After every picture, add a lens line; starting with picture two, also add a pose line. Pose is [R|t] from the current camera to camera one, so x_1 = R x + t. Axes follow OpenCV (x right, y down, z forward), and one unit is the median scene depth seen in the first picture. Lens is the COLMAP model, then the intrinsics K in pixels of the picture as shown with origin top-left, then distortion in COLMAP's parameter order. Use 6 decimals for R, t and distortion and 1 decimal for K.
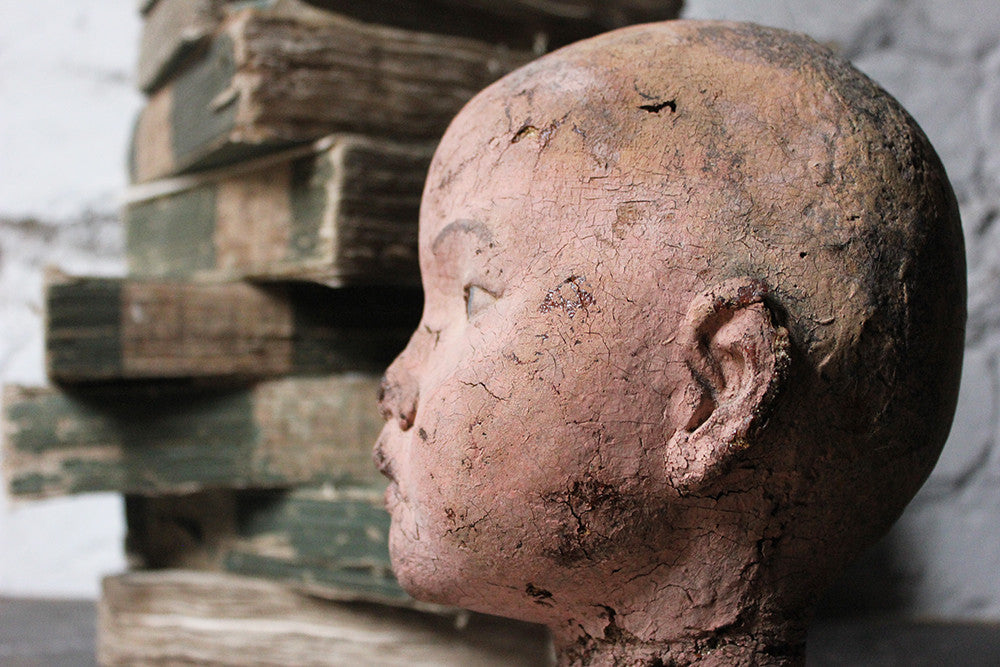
lens RADIAL K [[1394.8, 0, 491.8], [0, 1394.8, 341.0], [0, 0, 1]] dist [0.040430, 0.000000]
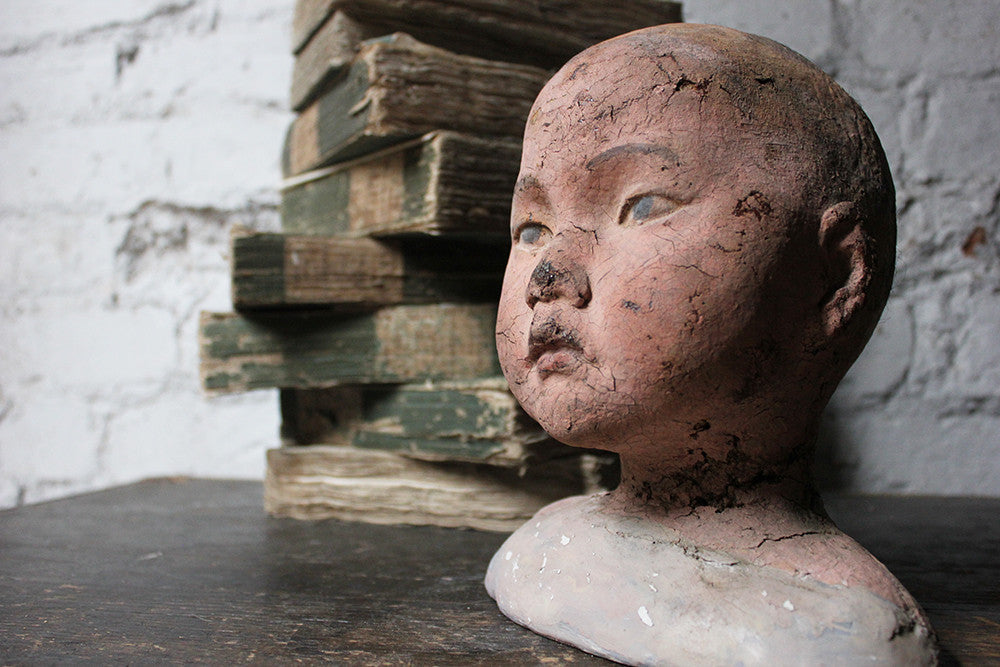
lens RADIAL K [[1117.1, 0, 493.8], [0, 1117.1, 330.1], [0, 0, 1]] dist [-0.003424, 0.000000]
pose [[0.999242, 0.006020, -0.038472, -0.007662], [-0.006365, 0.999941, -0.008842, 0.060703], [0.038417, 0.009080, 0.999221, -0.127334]]
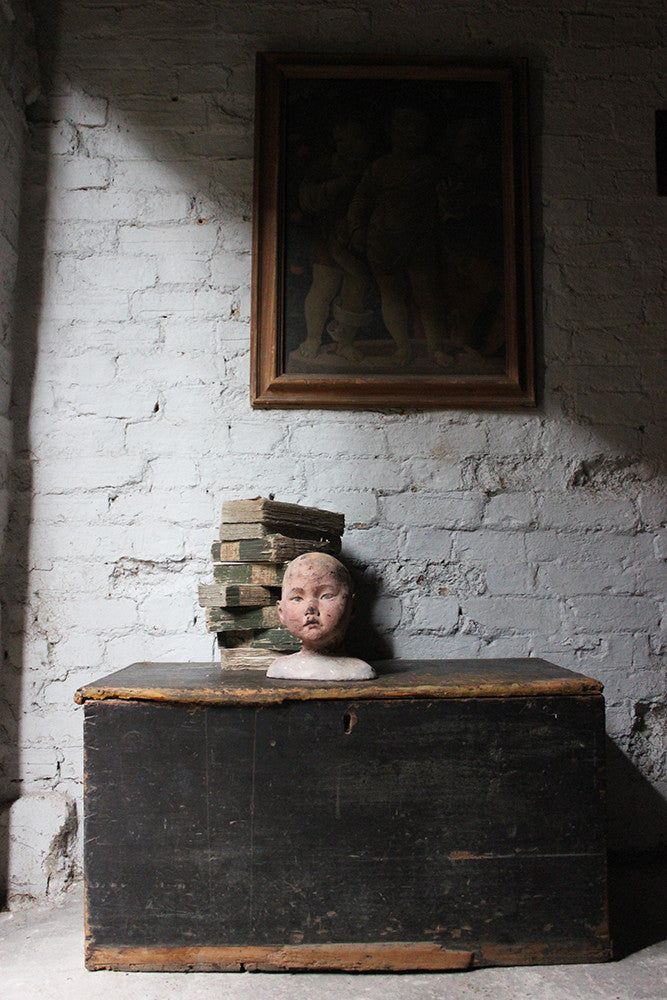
lens RADIAL K [[1014.1, 0, 351.7], [0, 1014.1, 532.9], [0, 0, 1]] dist [-0.013598, 0.000000]
pose [[0.960389, 0.020068, 0.277938, -0.867223], [-0.008965, 0.999112, -0.041163, -0.086556], [-0.278518, 0.037041, 0.959717, -2.515745]]
